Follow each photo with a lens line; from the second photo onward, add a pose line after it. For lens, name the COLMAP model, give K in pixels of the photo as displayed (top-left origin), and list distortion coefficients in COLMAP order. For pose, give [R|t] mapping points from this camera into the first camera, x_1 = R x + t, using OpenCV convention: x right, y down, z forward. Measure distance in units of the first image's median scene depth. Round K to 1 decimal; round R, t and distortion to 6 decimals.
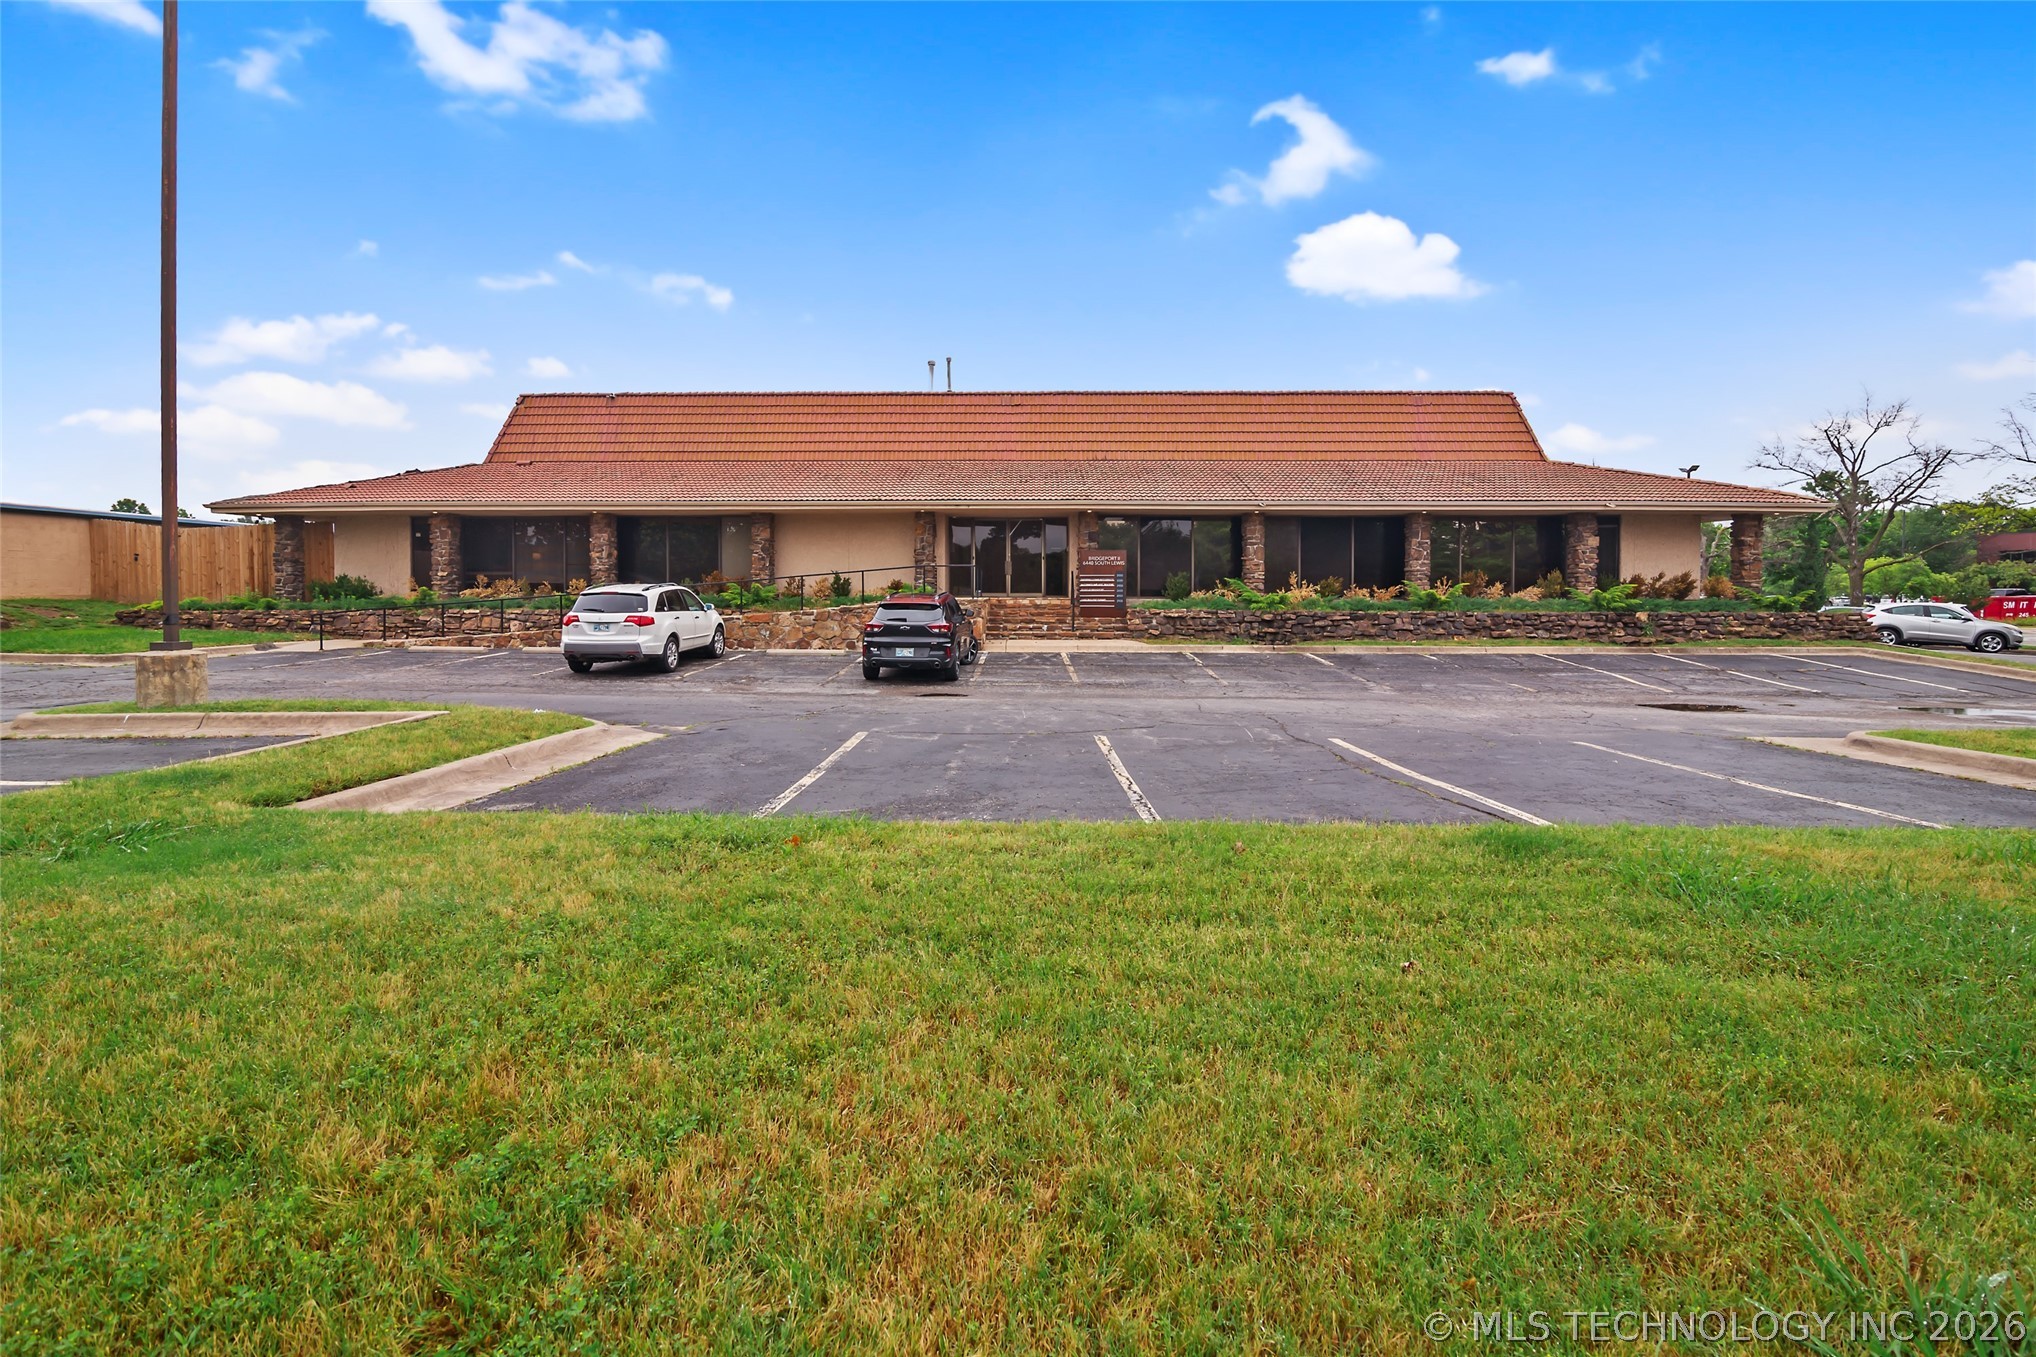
lens RADIAL K [[978.6, 0, 1018.0], [0, 978.6, 678.5], [0, 0, 1]] dist [-0.018147, 0.000078]
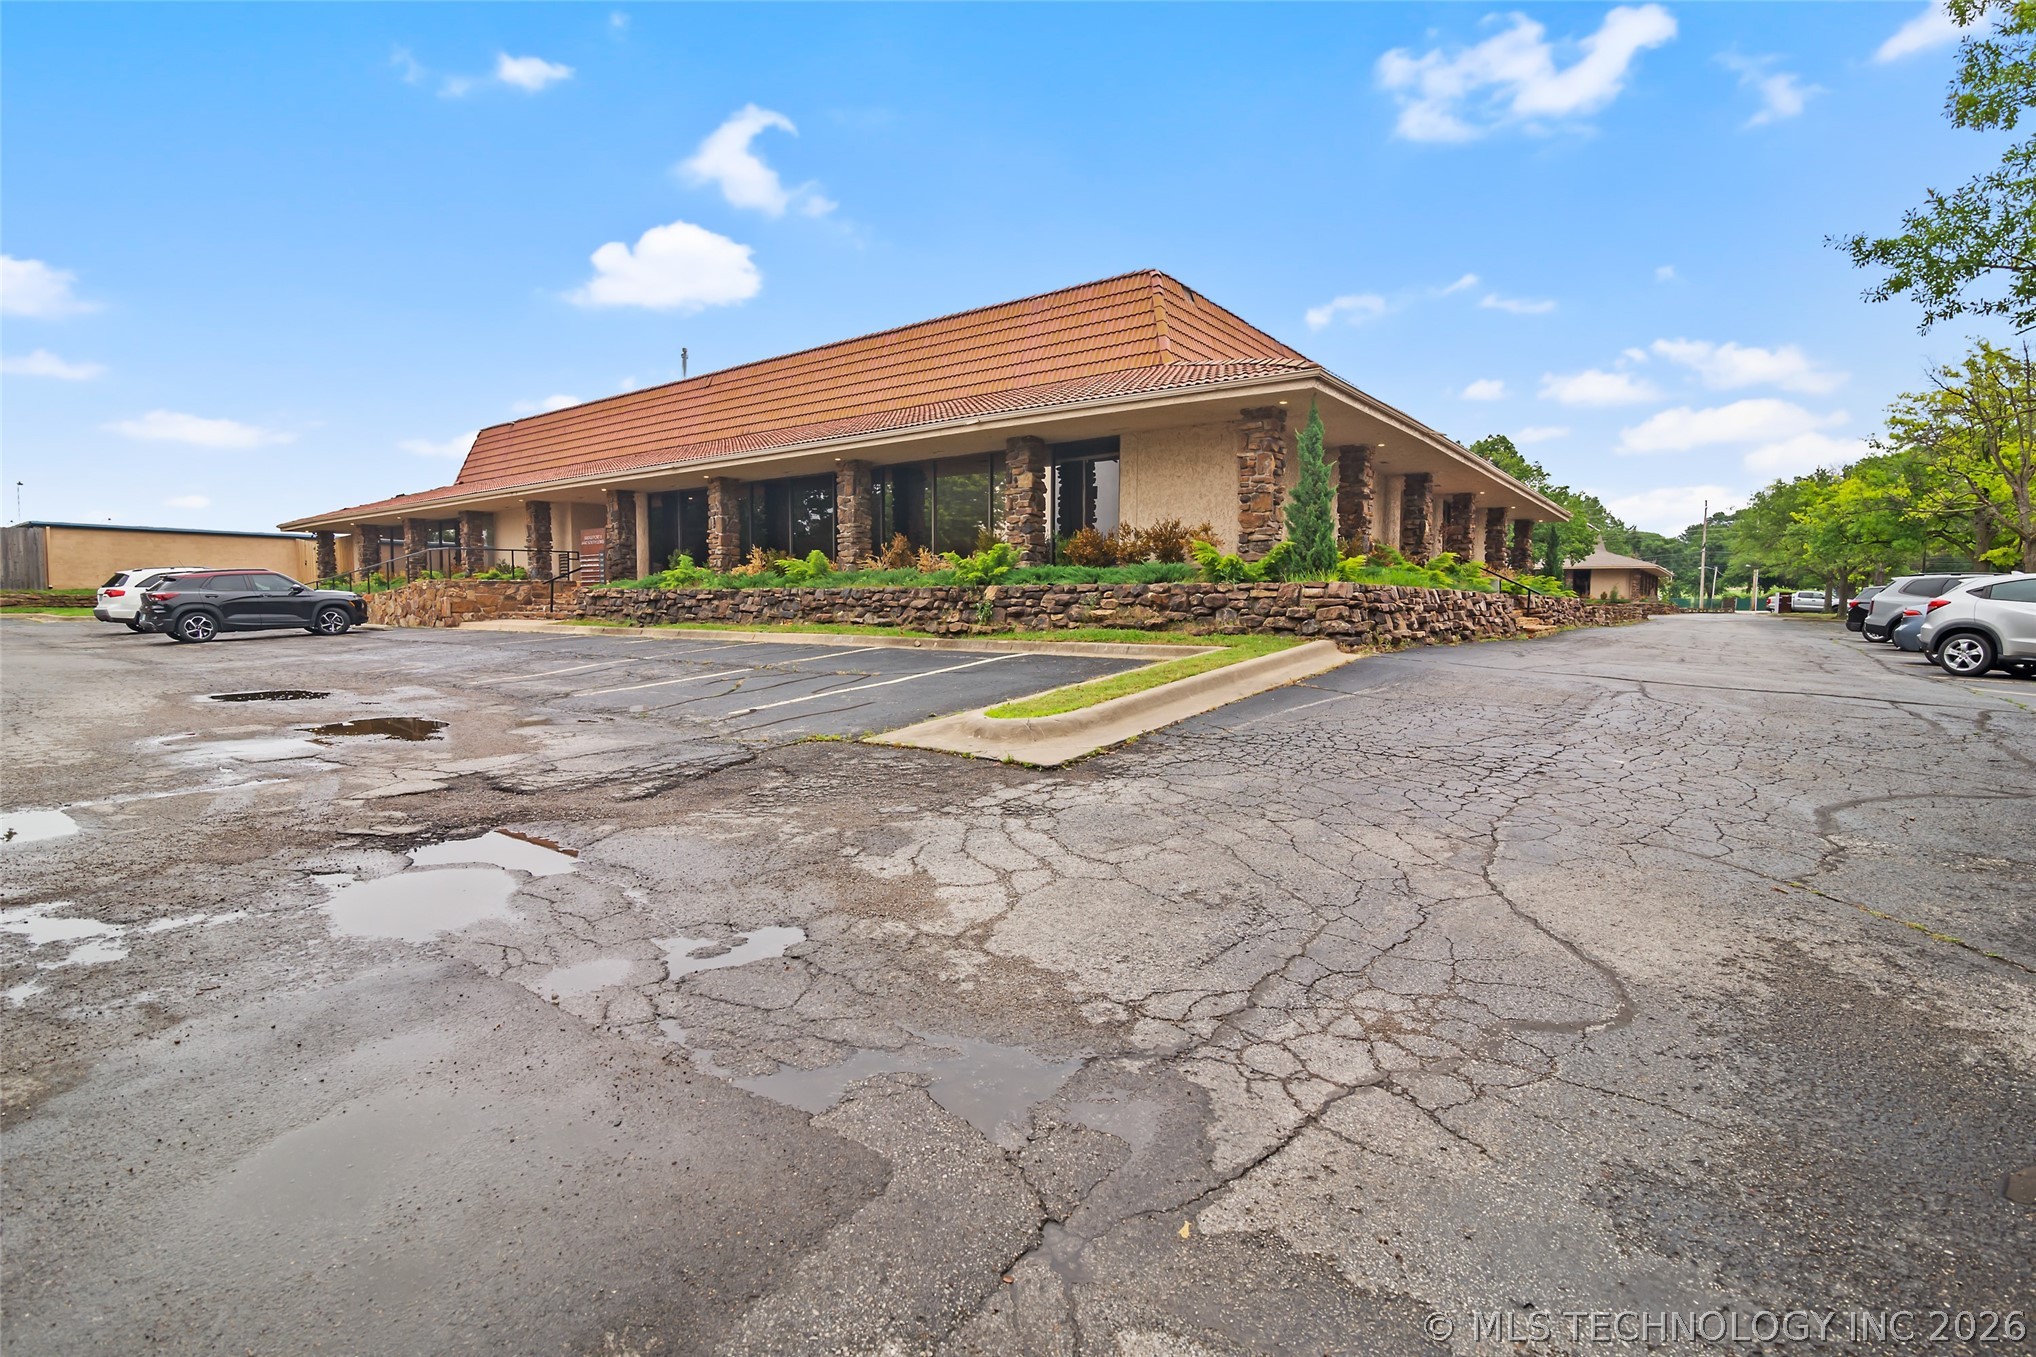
lens RADIAL K [[978.6, 0, 1018.0], [0, 978.6, 678.5], [0, 0, 1]] dist [-0.018147, 0.000078]
pose [[0.799614, 0.046753, -0.598692, 0.967346], [-0.054480, 0.998501, 0.005211, -0.011378], [0.598038, 0.028450, 0.800963, 0.471314]]
